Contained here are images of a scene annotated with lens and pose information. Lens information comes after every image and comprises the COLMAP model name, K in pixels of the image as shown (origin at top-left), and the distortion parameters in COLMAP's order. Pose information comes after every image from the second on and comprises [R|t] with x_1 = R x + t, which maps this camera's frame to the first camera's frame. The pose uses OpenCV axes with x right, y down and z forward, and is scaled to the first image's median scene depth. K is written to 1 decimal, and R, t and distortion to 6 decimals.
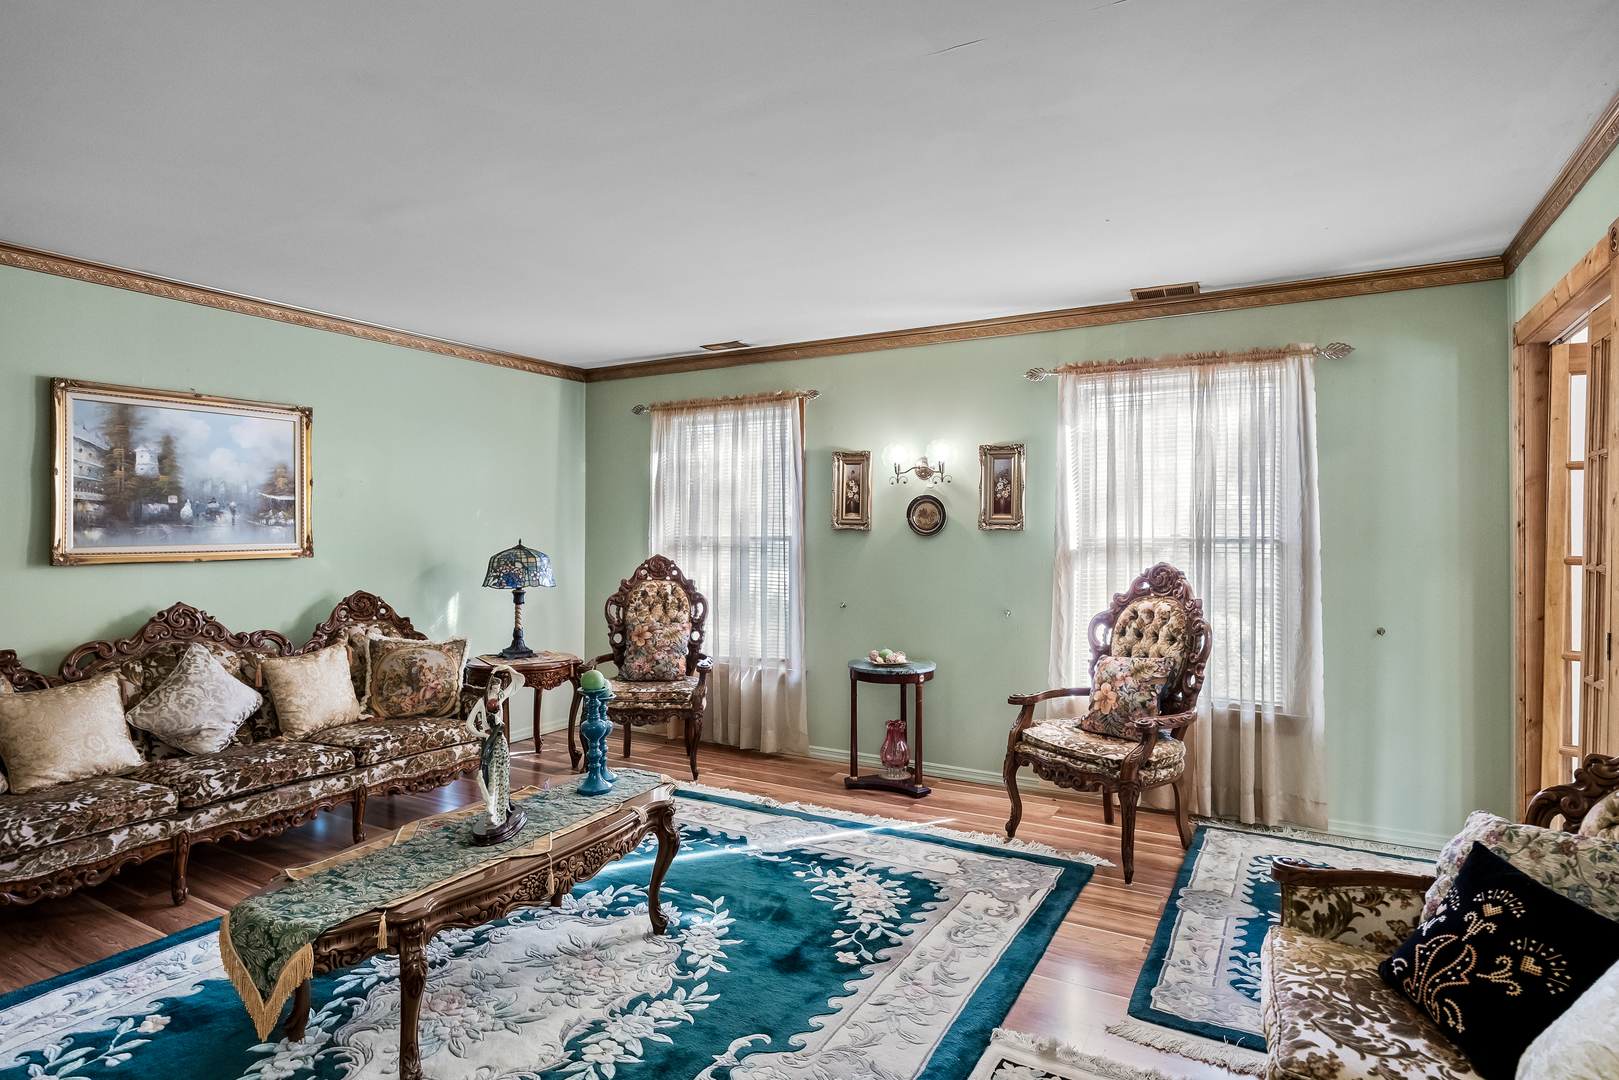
lens RADIAL K [[887.9, 0, 819.3], [0, 887.9, 529.6], [0, 0, 1]] dist [-0.002873, -0.002326]
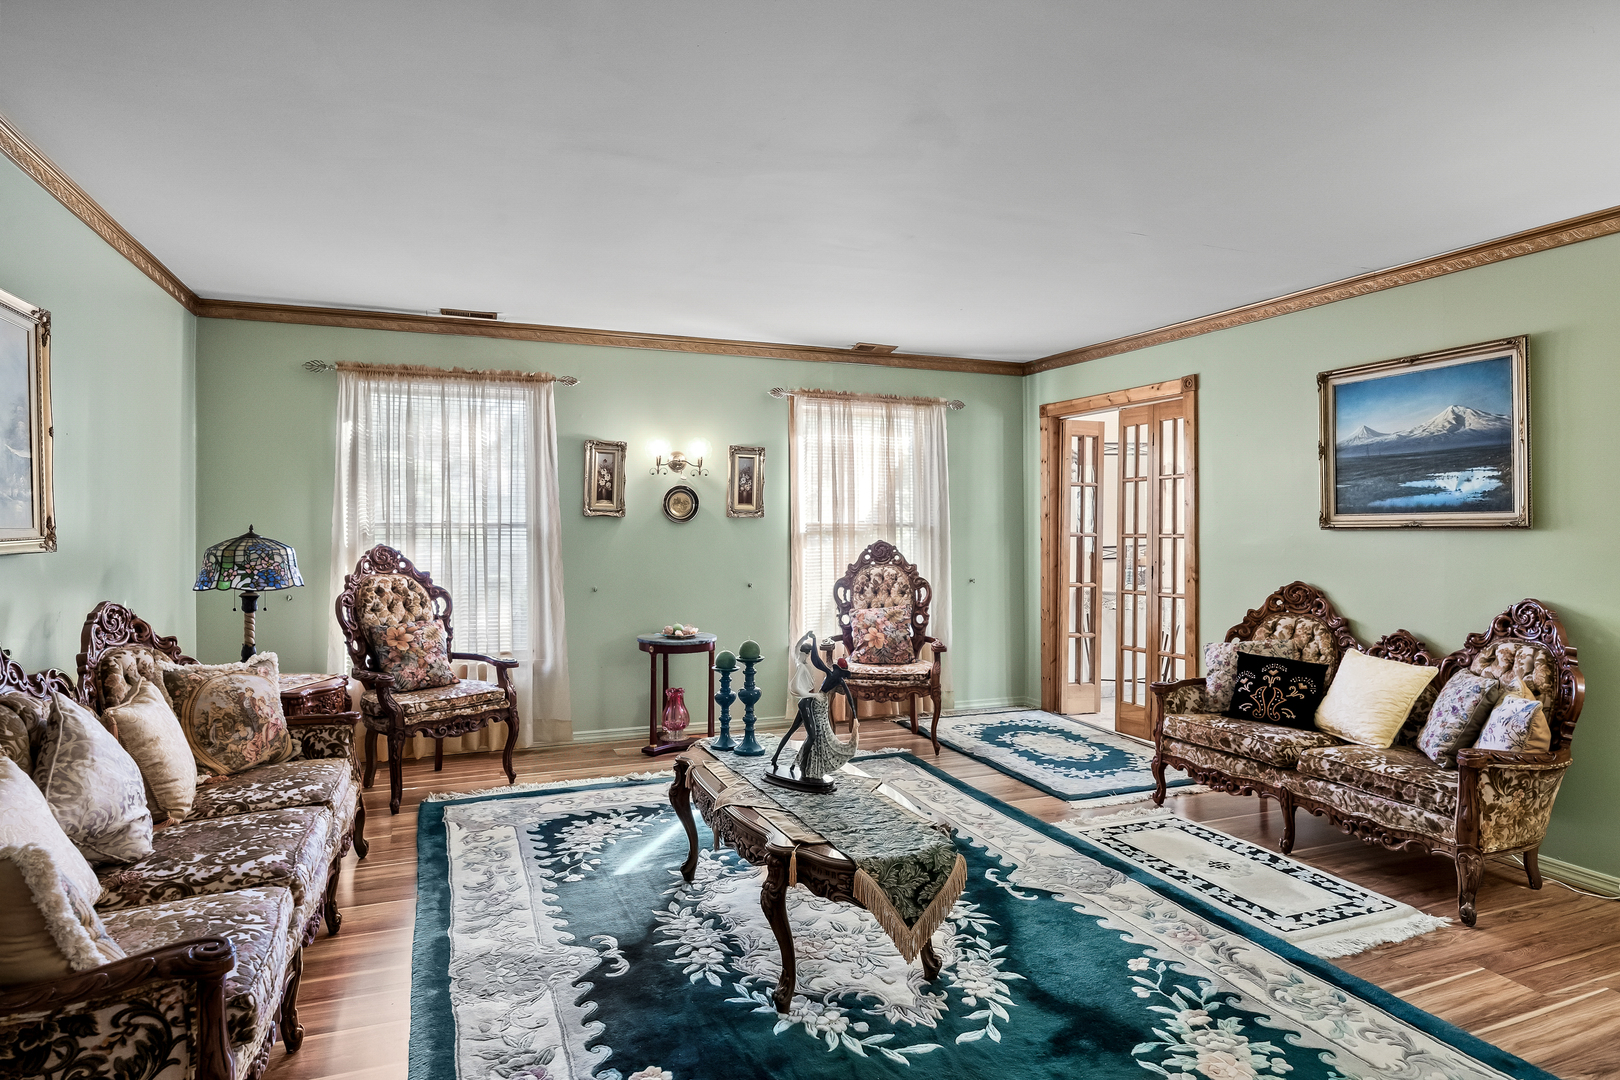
lens RADIAL K [[888.4, 0, 818.2], [0, 888.4, 528.2], [0, 0, 1]] dist [-0.002873, -0.002326]
pose [[0.617542, -0.001839, 0.786536, -0.800687], [-0.000204, 0.999997, 0.002498, 0.014716], [-0.786538, -0.001704, 0.617540, 0.205559]]
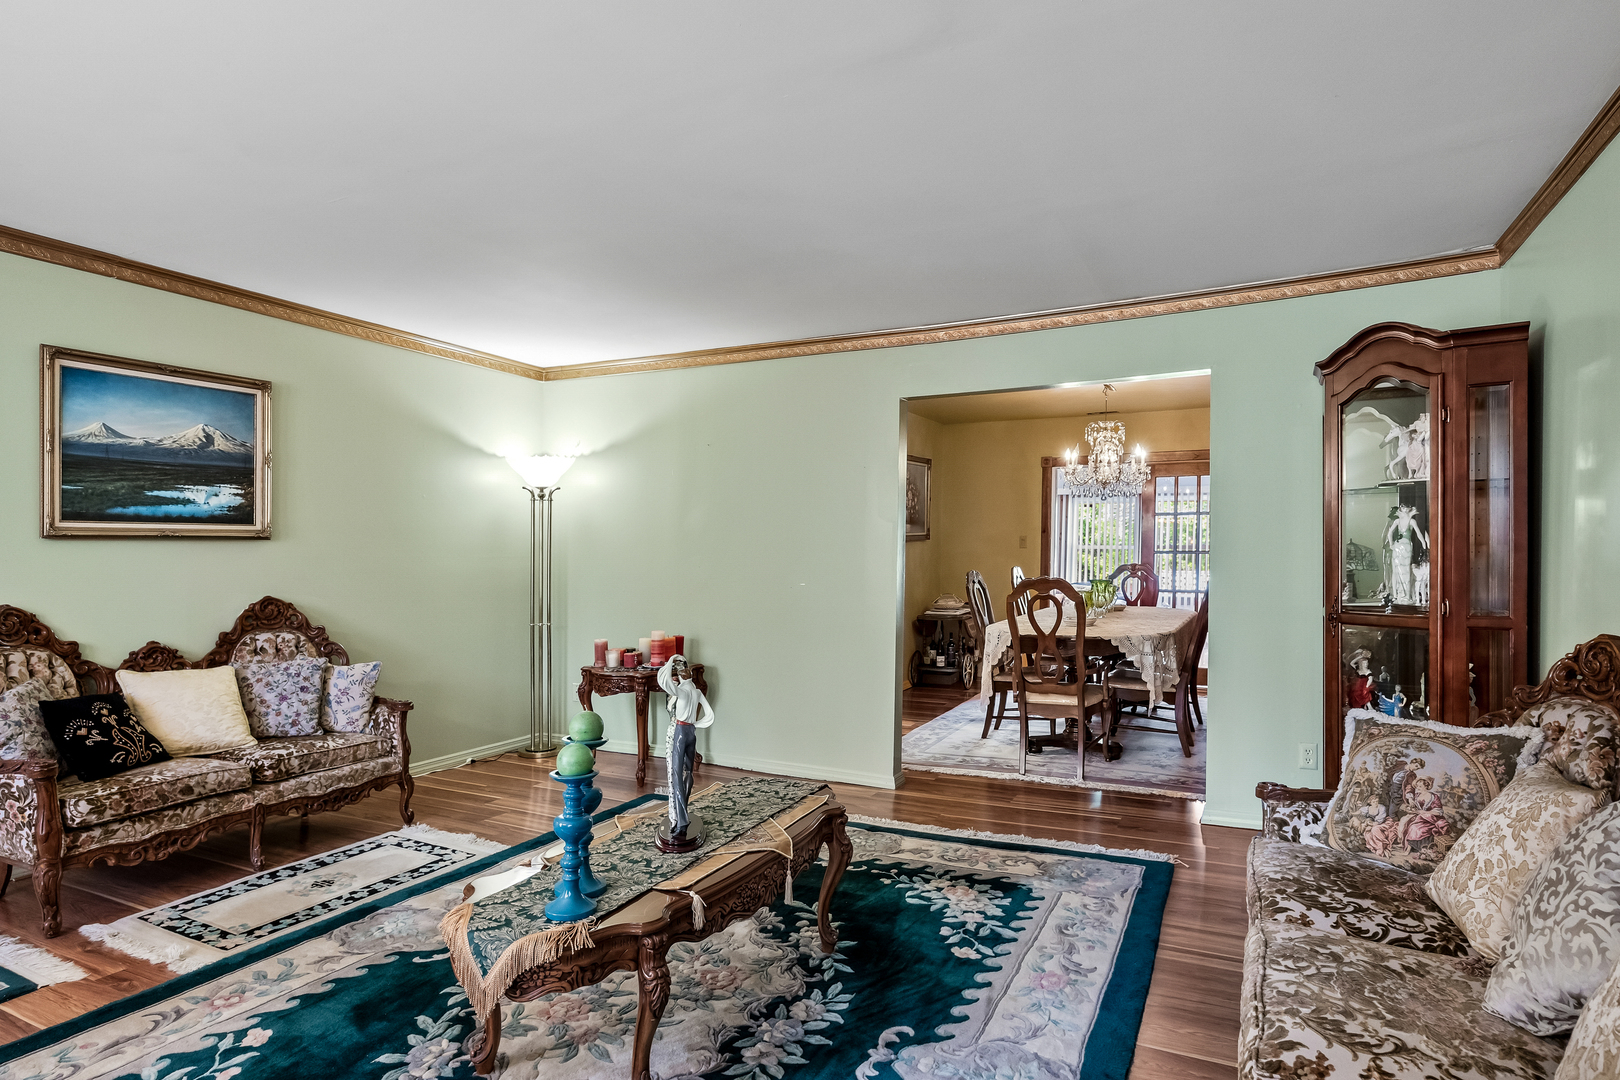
lens RADIAL K [[888.4, 0, 796.6], [0, 888.4, 567.3], [0, 0, 1]] dist [-0.002873, -0.002326]
pose [[-0.999528, -0.001637, -0.030665, -0.303407], [-0.002213, 0.999822, 0.018752, 0.029522], [0.030629, 0.018811, -0.999354, 1.271305]]
